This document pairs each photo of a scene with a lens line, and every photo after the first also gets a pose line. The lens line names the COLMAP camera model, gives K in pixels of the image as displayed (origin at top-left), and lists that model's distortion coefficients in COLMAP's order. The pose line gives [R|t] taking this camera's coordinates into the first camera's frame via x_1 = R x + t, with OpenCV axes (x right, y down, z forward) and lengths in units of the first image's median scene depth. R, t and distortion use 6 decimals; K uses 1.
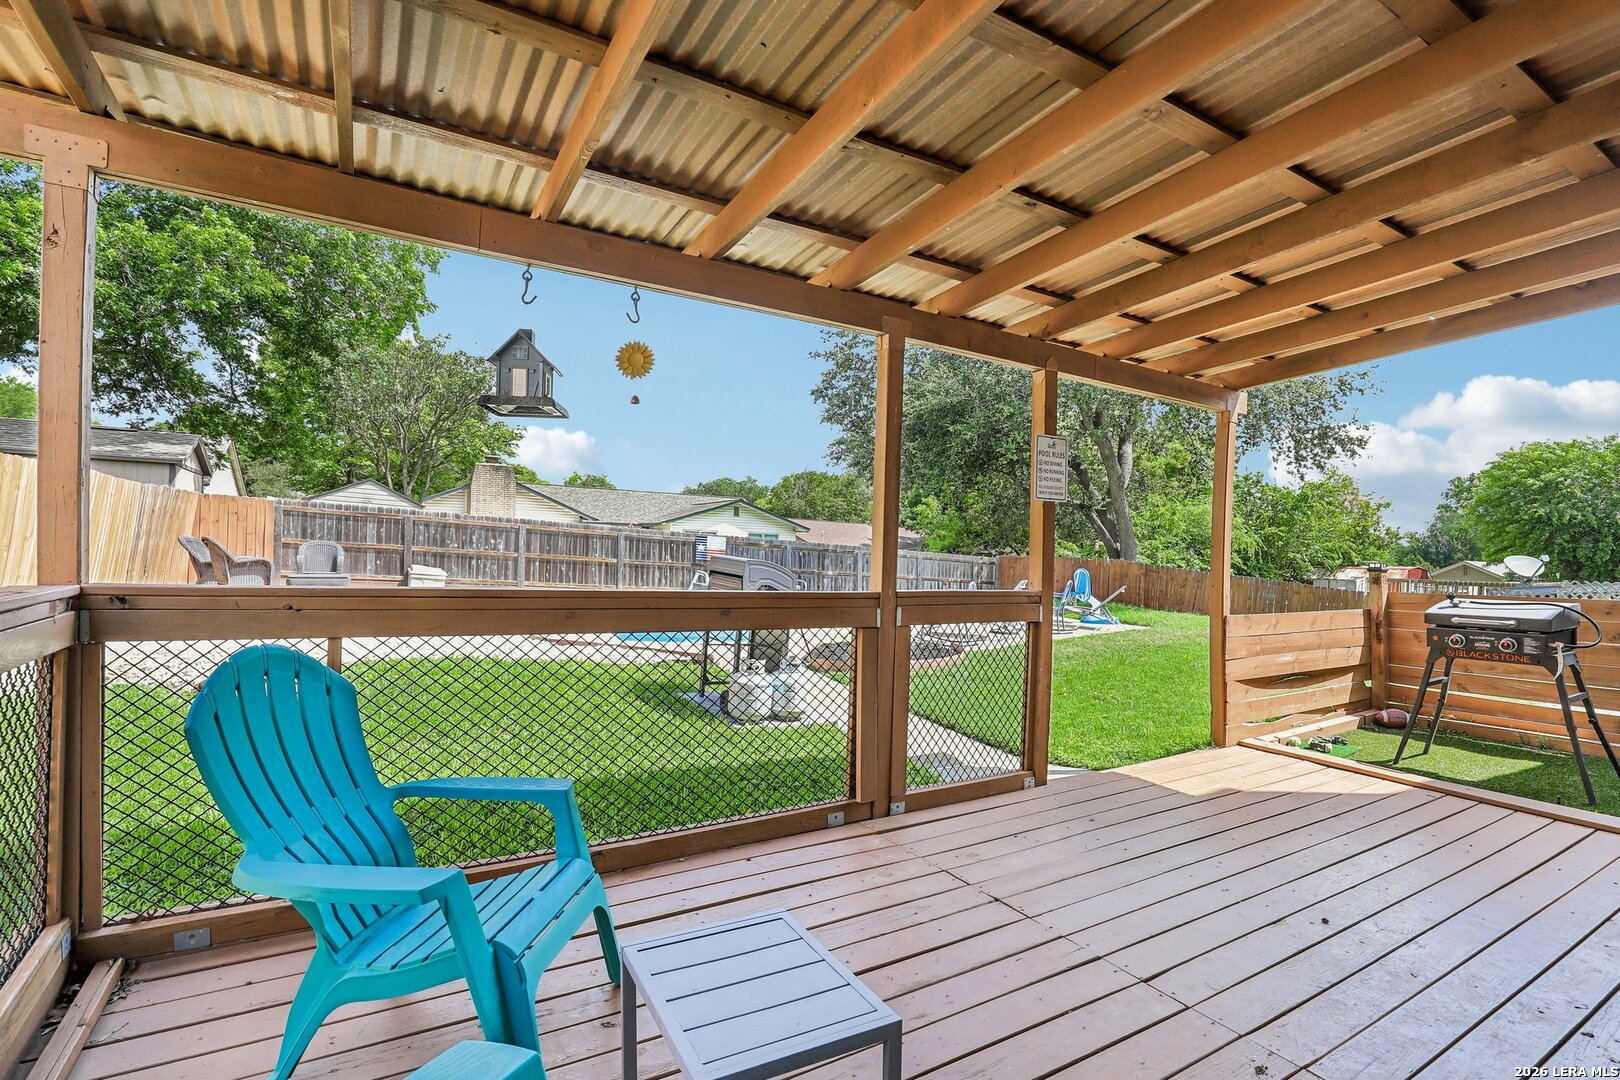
lens RADIAL K [[757.8, 0, 849.8], [0, 757.8, 565.9], [0, 0, 1]] dist [-0.033348, 0.003884]
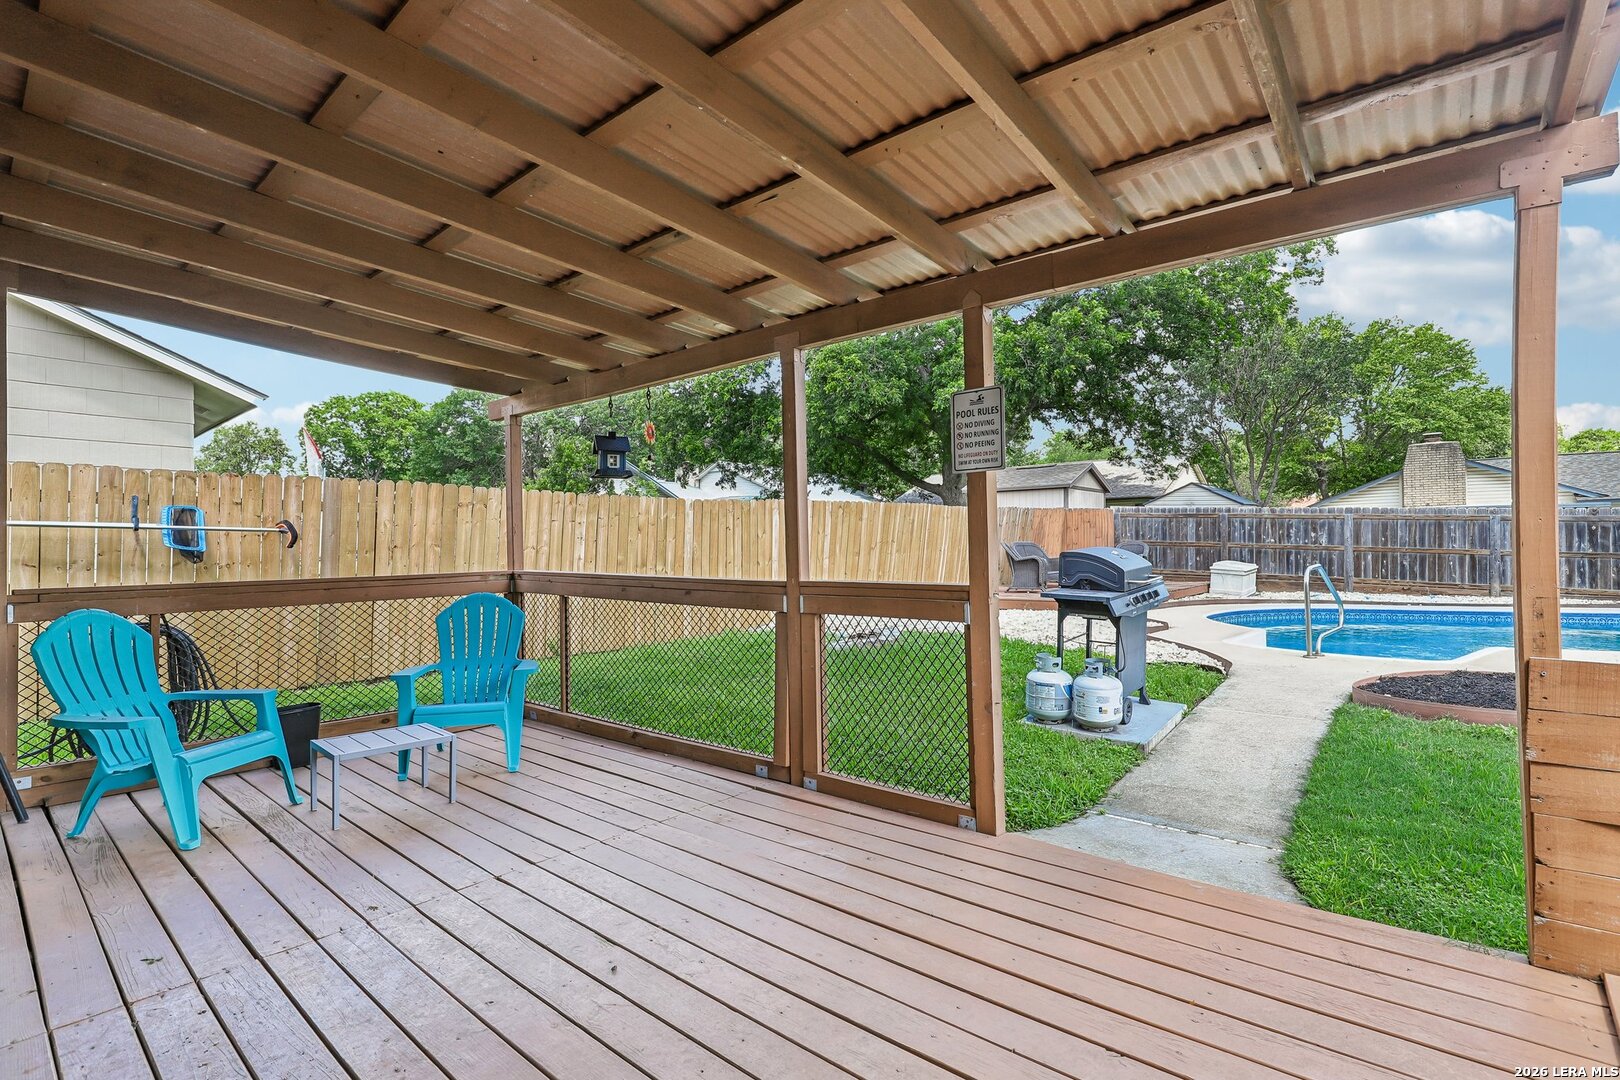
lens RADIAL K [[757.8, 0, 821.3], [0, 757.8, 540.3], [0, 0, 1]] dist [-0.033348, 0.003884]
pose [[0.311495, -0.037493, -0.949508, 0.688975], [0.008945, 0.999293, -0.036525, 0.009736], [0.950206, 0.002884, 0.311610, 0.427588]]
